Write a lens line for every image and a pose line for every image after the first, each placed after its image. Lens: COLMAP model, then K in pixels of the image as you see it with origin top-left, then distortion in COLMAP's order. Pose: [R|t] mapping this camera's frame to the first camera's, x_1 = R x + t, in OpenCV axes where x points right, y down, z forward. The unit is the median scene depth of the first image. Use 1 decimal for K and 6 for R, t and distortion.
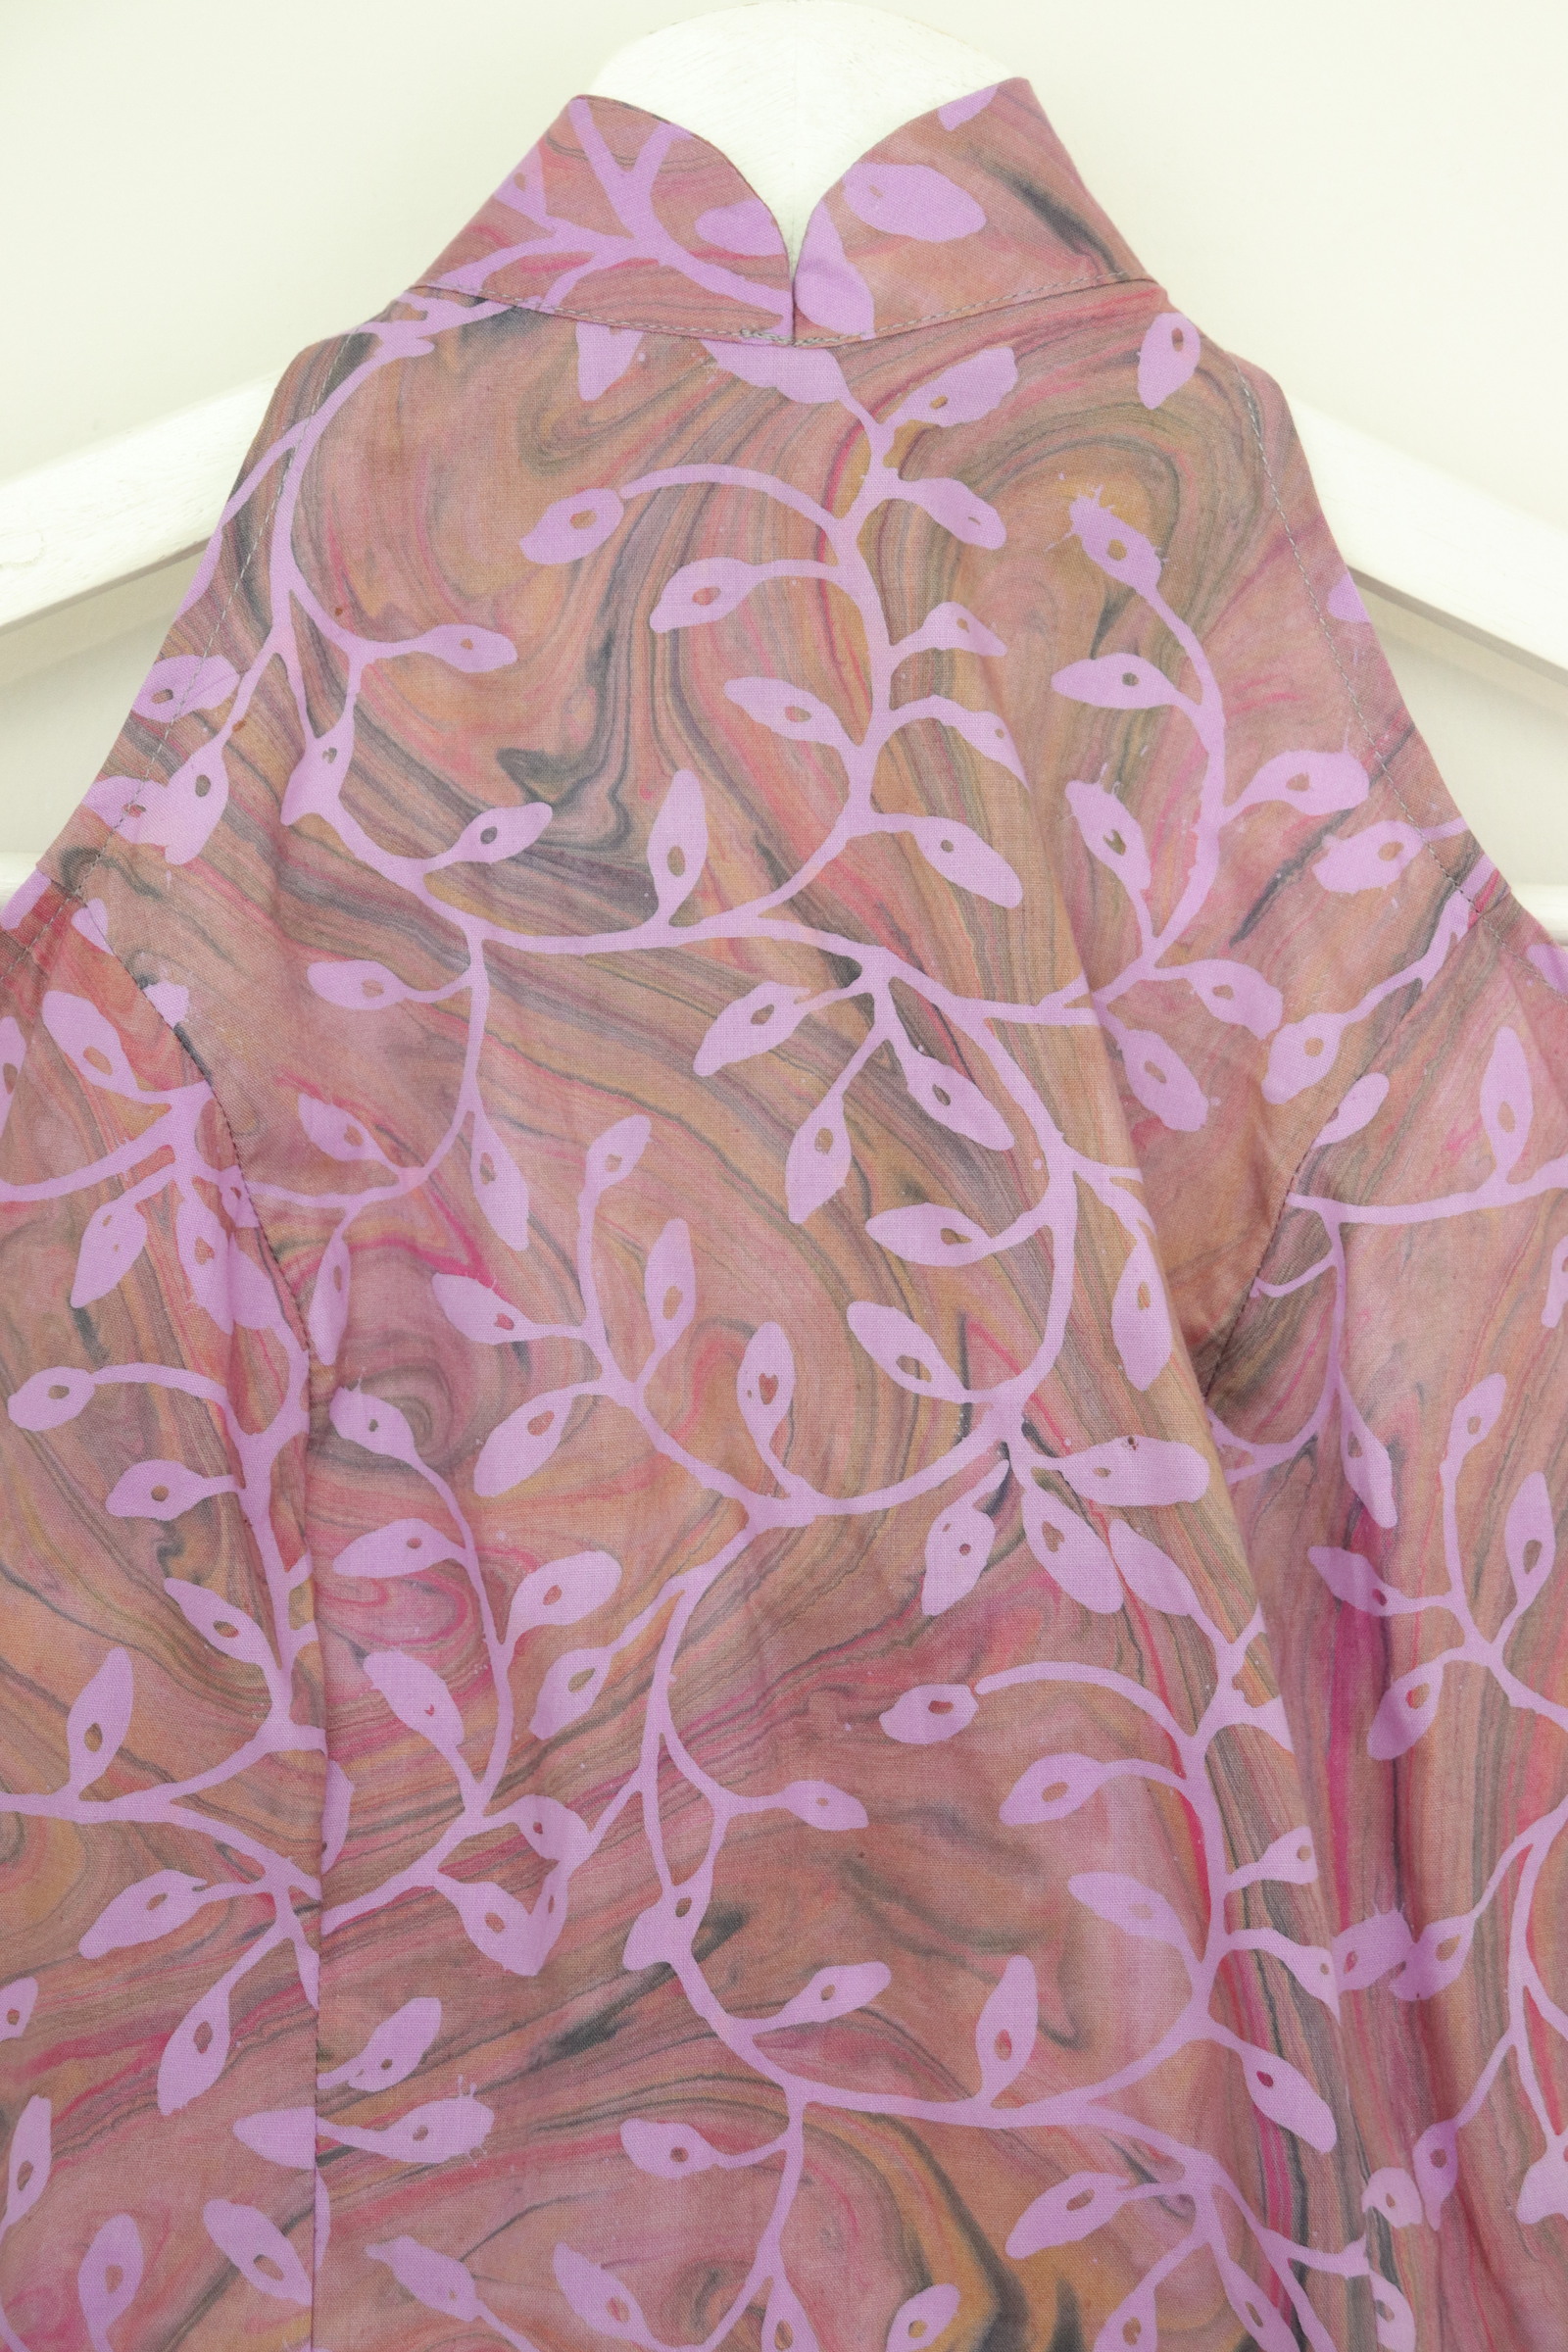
lens RADIAL K [[4472.4, 0, 790.4], [0, 4472.4, 1176.1], [0, 0, 1]] dist [0.193488, 0.000000]
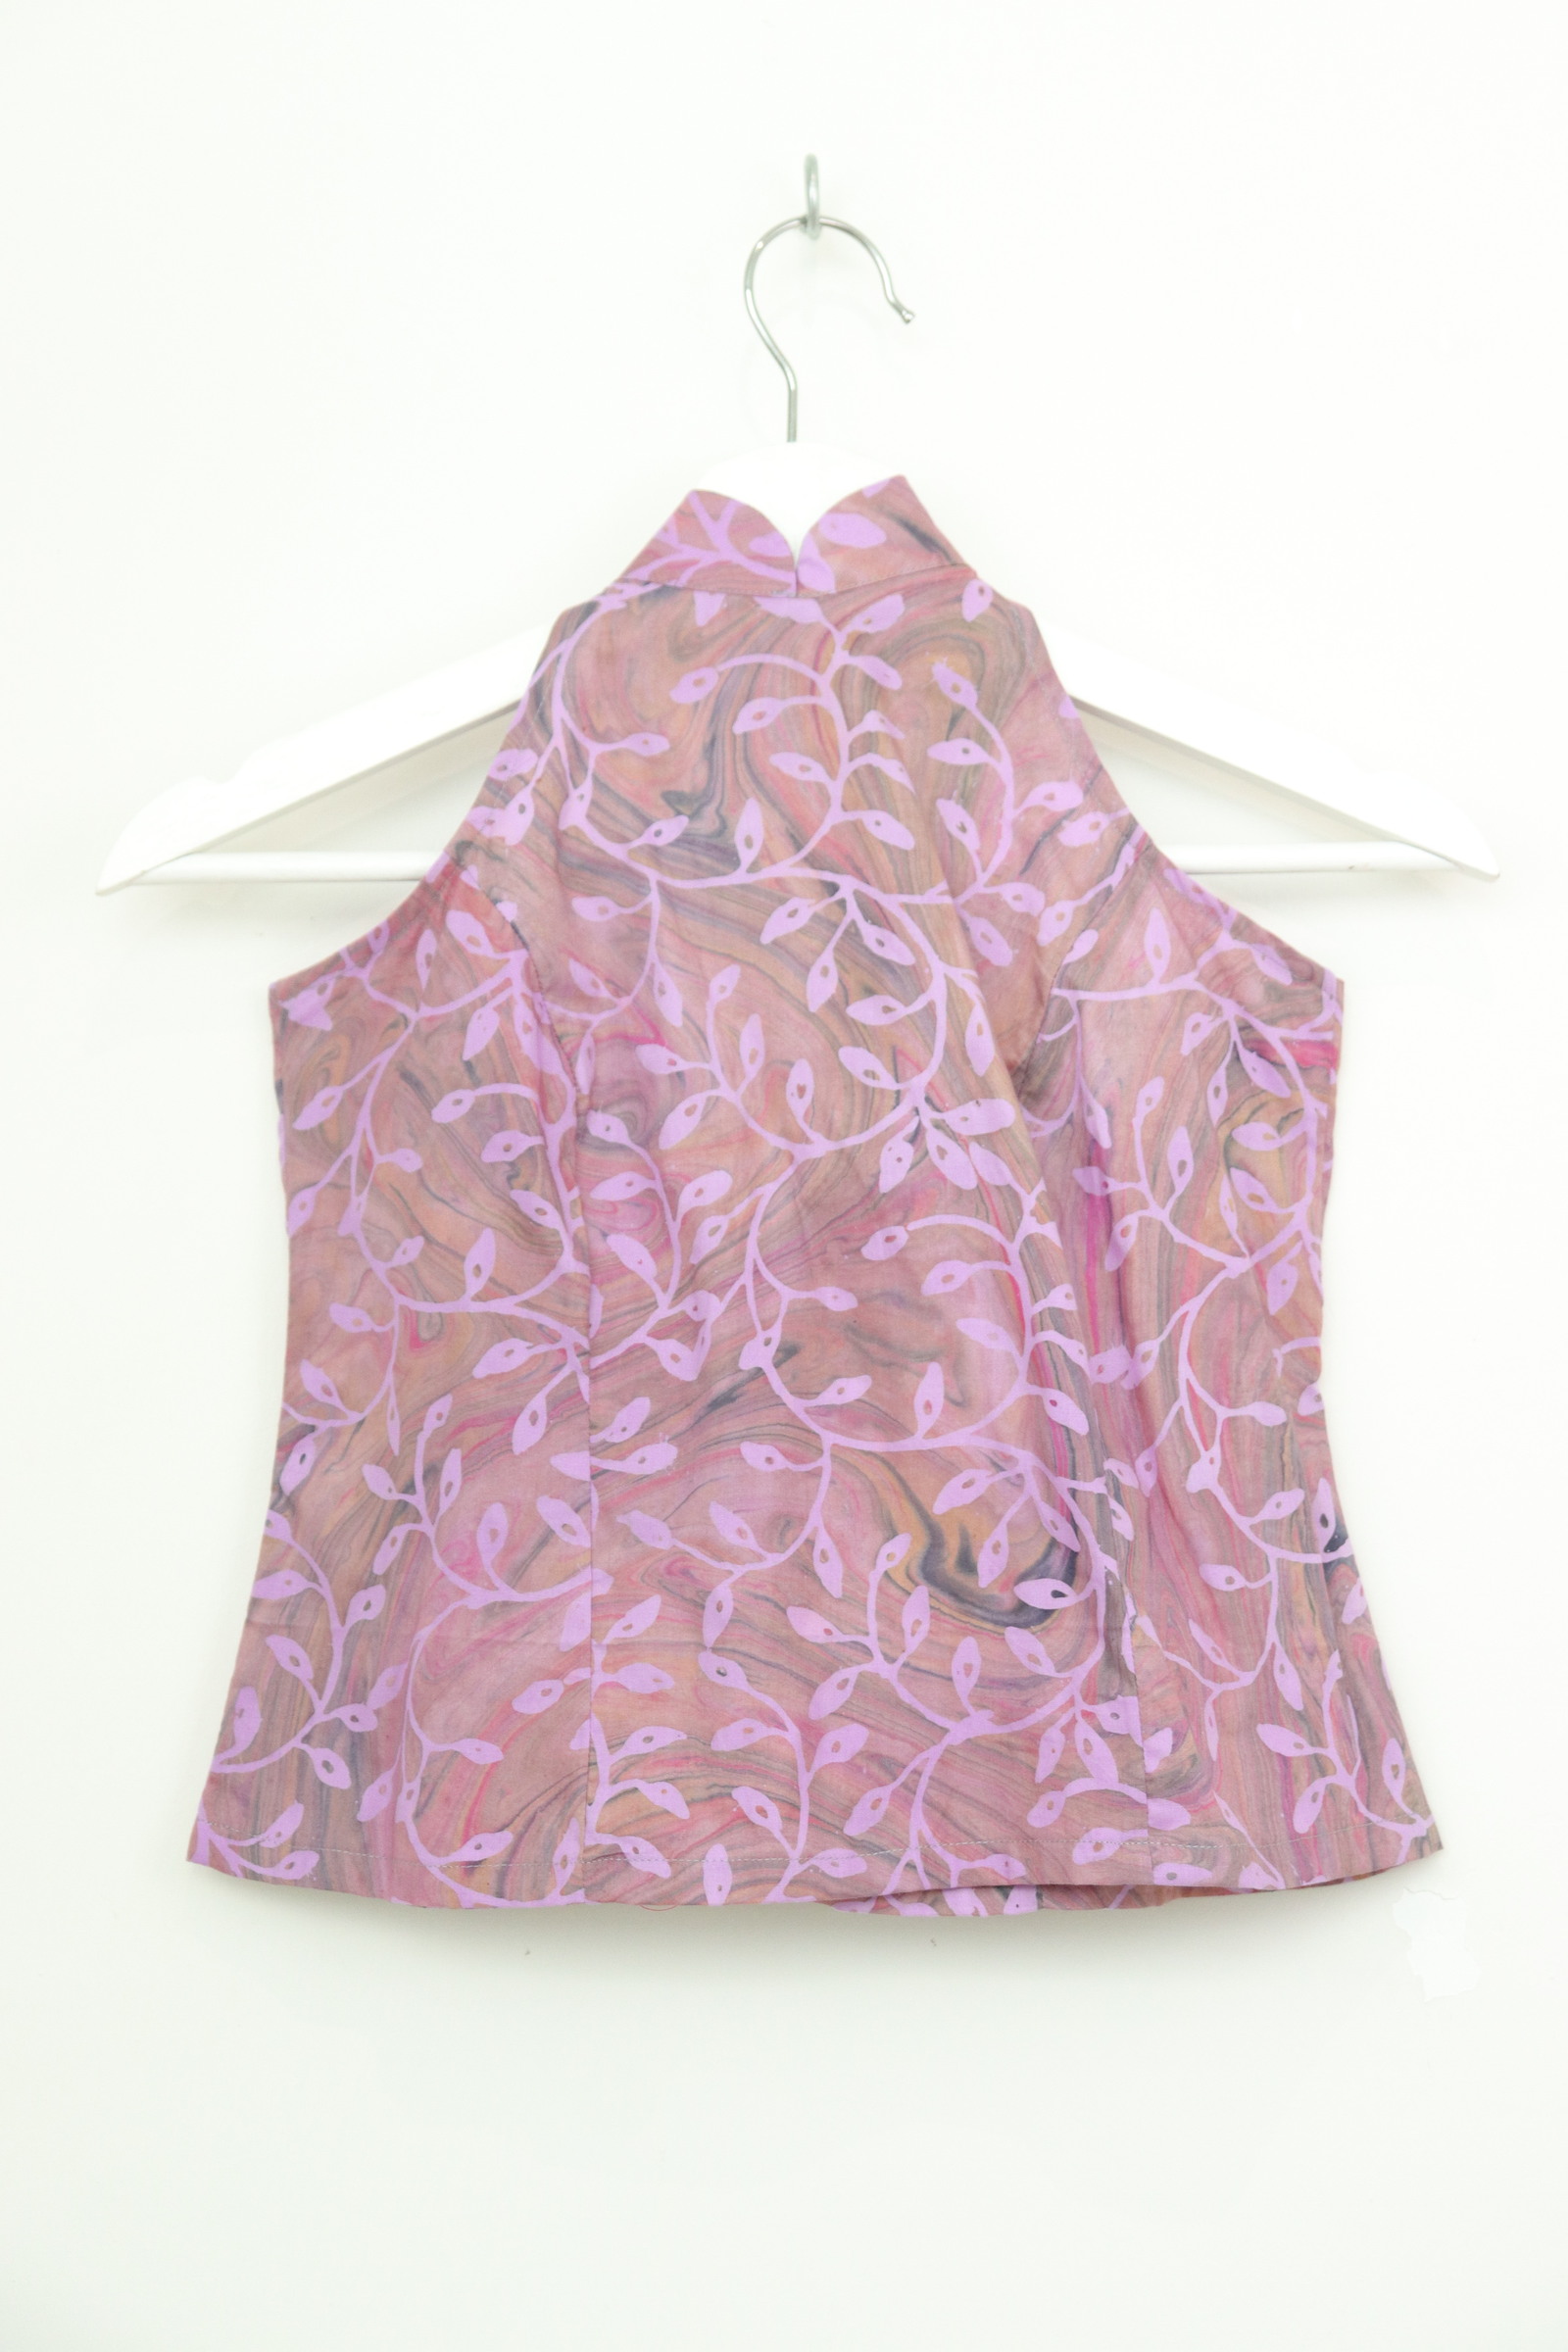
lens RADIAL K [[4472.4, 0, 787.7], [0, 4472.4, 1165.0], [0, 0, 1]] dist [0.193488, 0.000000]
pose [[0.999108, -0.035355, -0.023103, 0.034801], [0.030775, 0.984072, -0.175087, 0.438014], [0.028925, 0.174220, 0.984282, -1.005701]]
